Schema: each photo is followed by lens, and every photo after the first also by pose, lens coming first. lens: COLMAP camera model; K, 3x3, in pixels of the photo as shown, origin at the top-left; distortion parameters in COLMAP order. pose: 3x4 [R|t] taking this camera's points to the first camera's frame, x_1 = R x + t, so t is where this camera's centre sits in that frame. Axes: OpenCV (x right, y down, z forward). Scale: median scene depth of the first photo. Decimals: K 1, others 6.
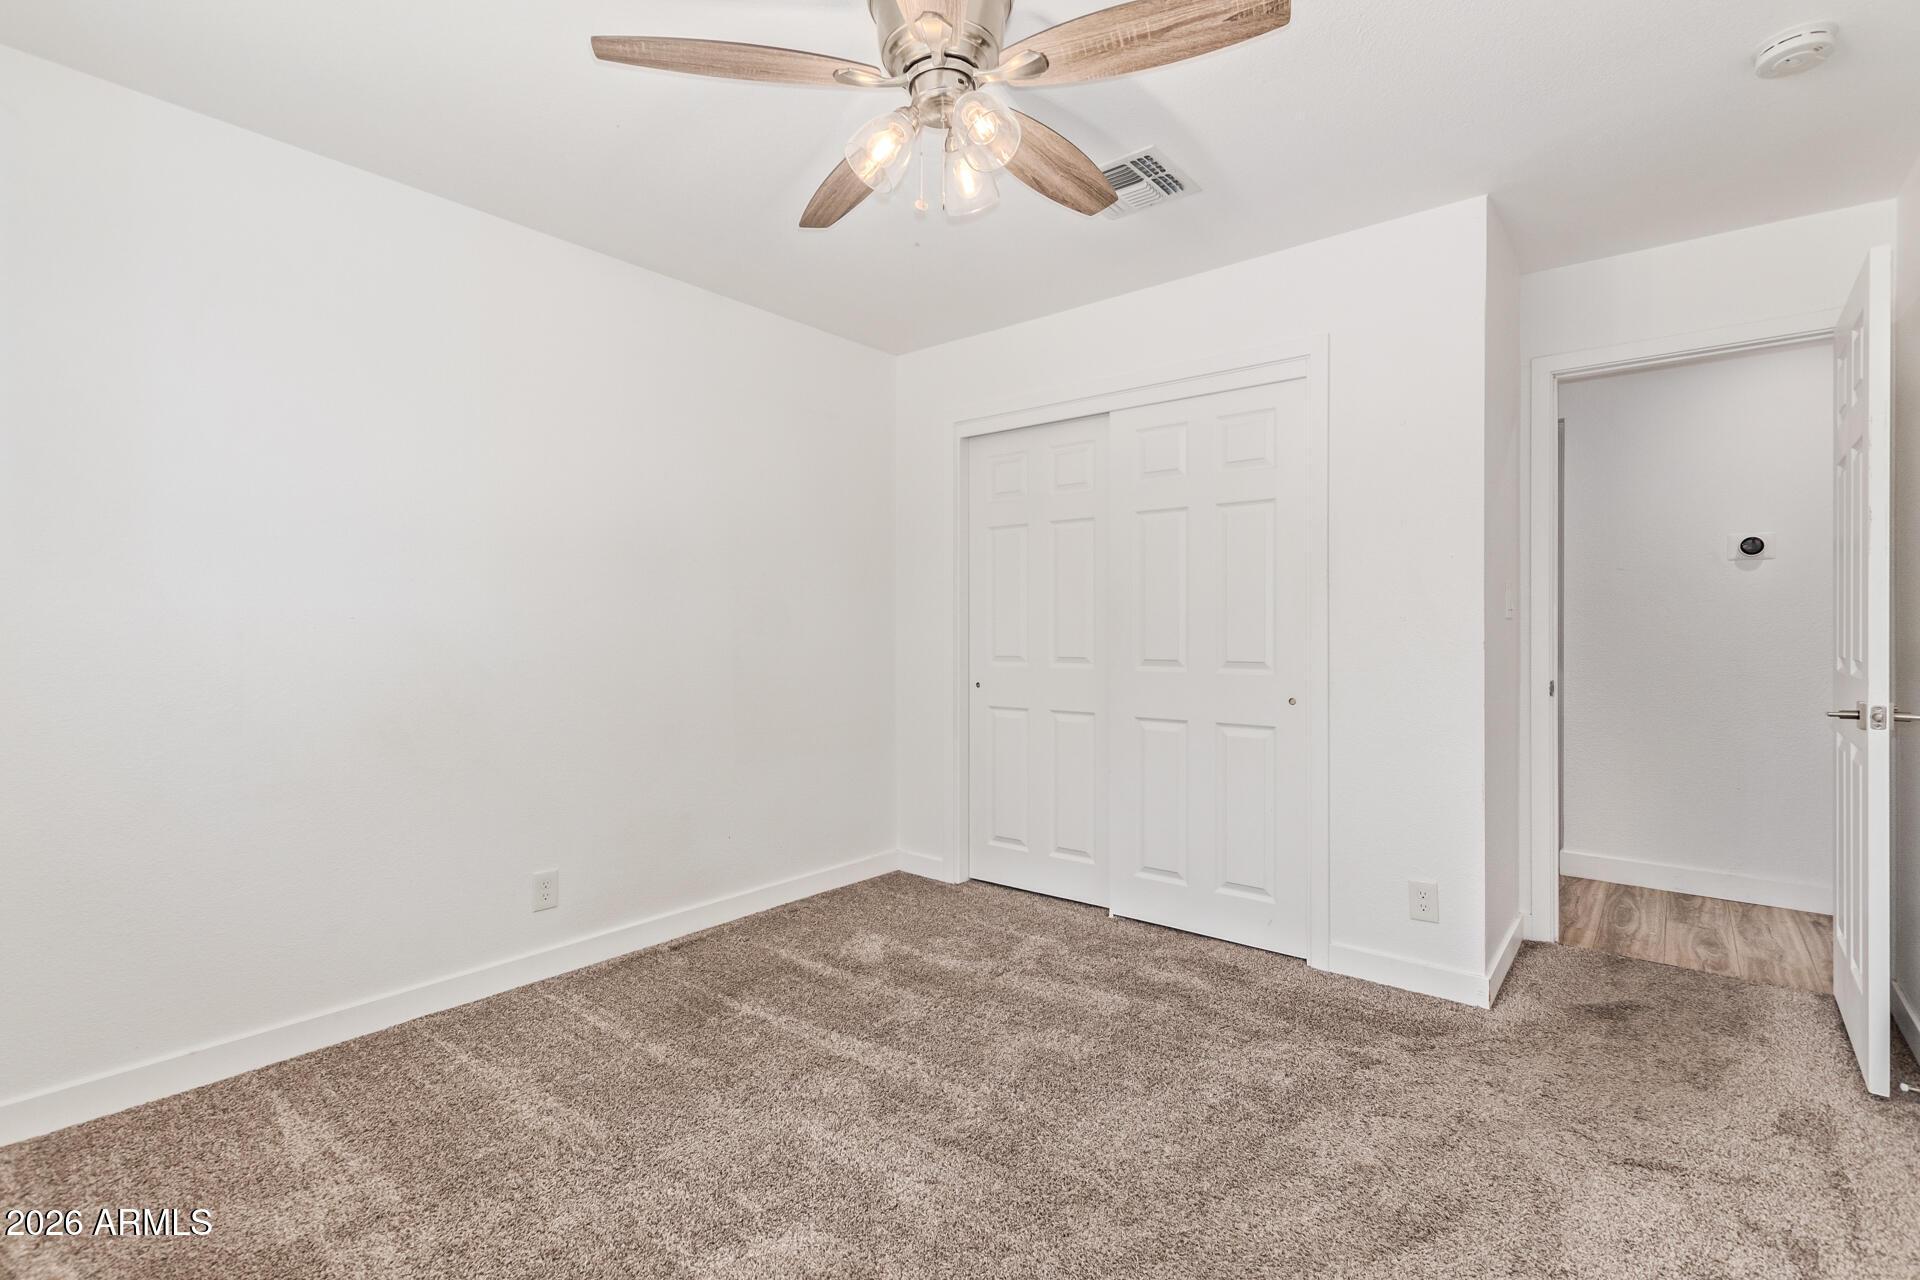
lens RADIAL K [[886.5, 0, 954.0], [0, 886.5, 636.2], [0, 0, 1]] dist [0.044609, 0.000541]
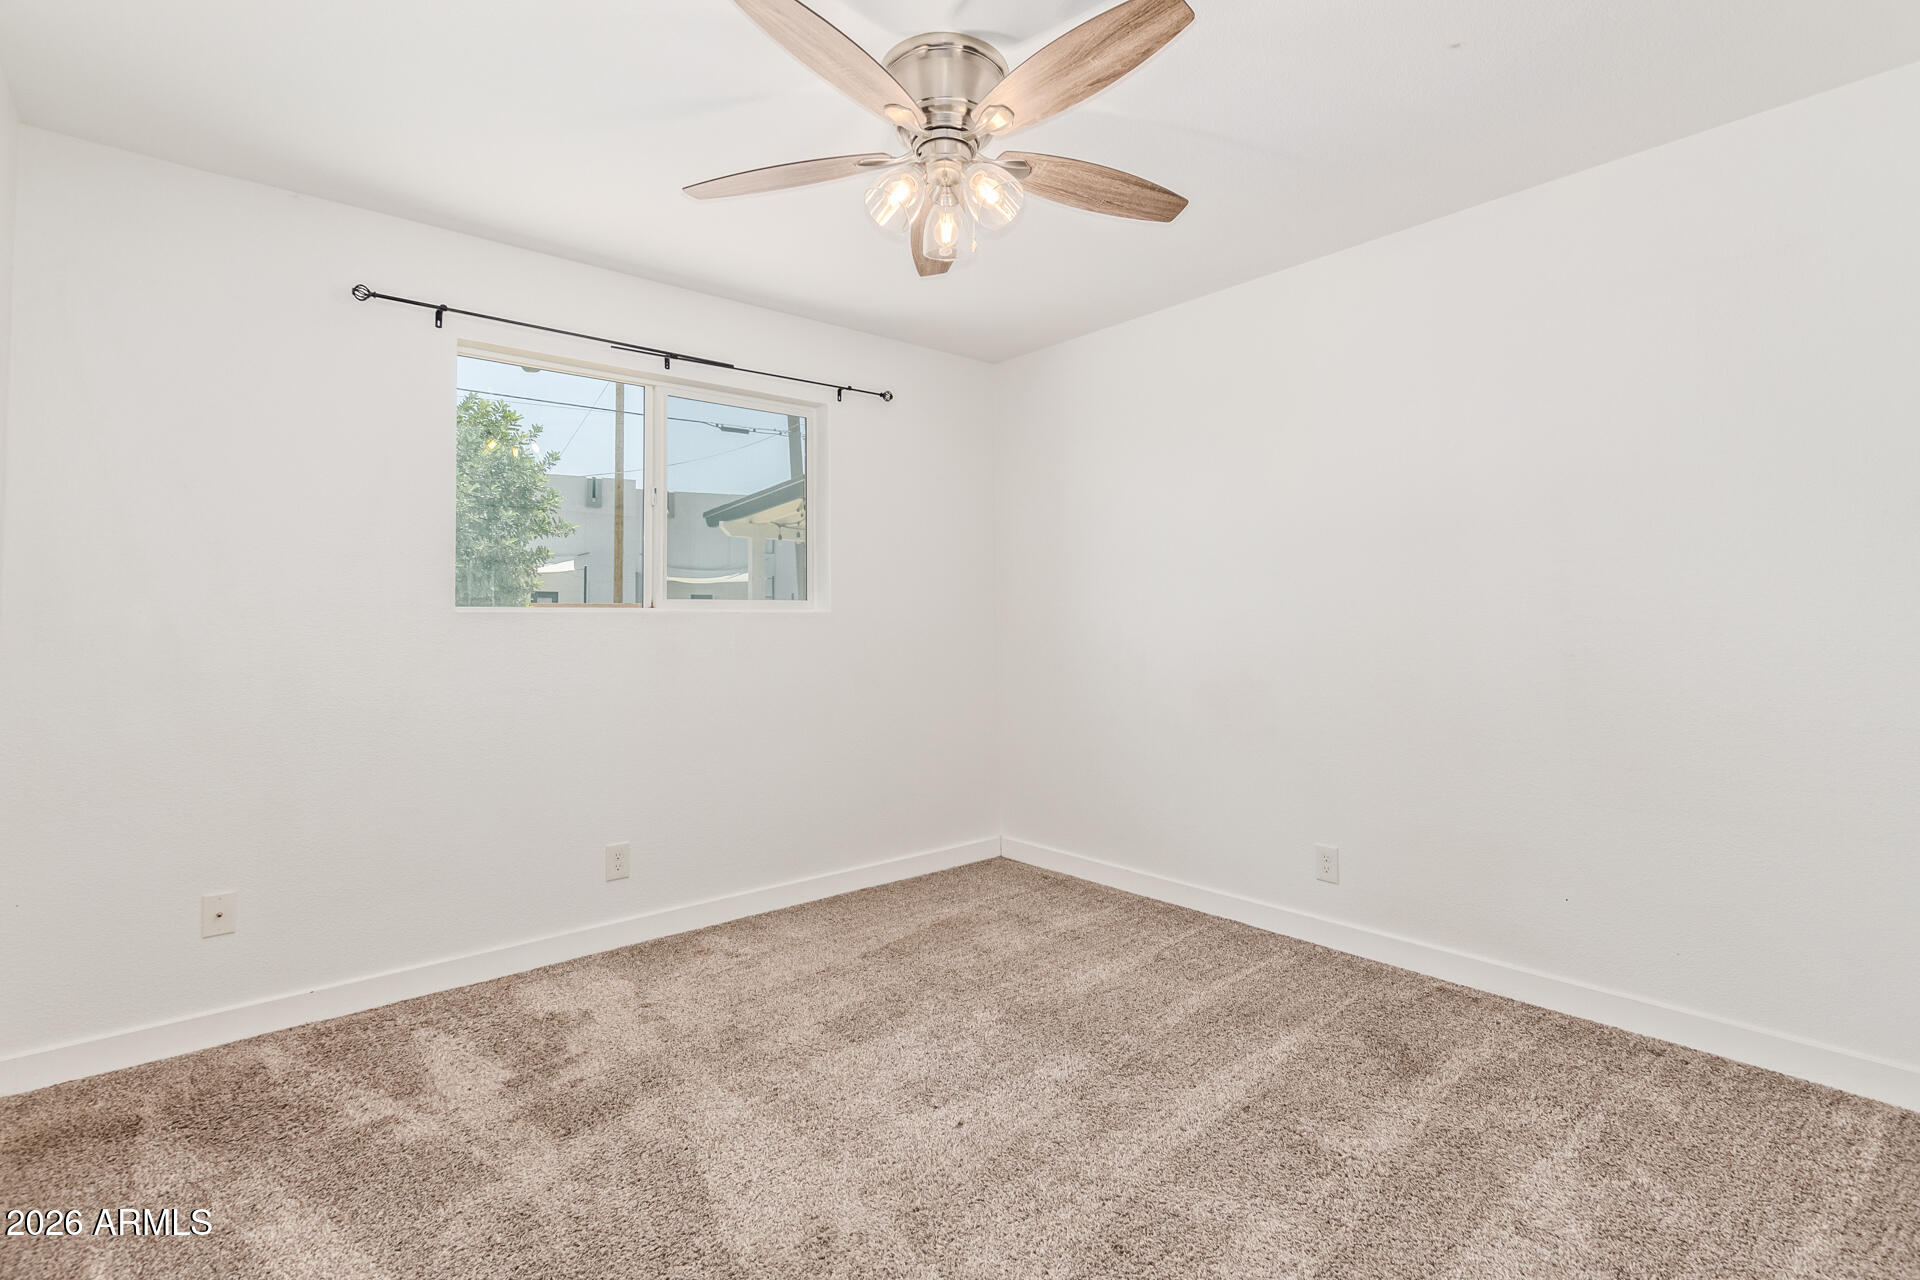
lens RADIAL K [[886.5, 0, 954.3], [0, 886.5, 633.1], [0, 0, 1]] dist [0.044609, 0.000541]
pose [[-0.175565, 0.002382, -0.984465, 0.531831], [0.007589, 0.999971, 0.001066, 0.005122], [0.984439, -0.007284, -0.175577, 0.605879]]
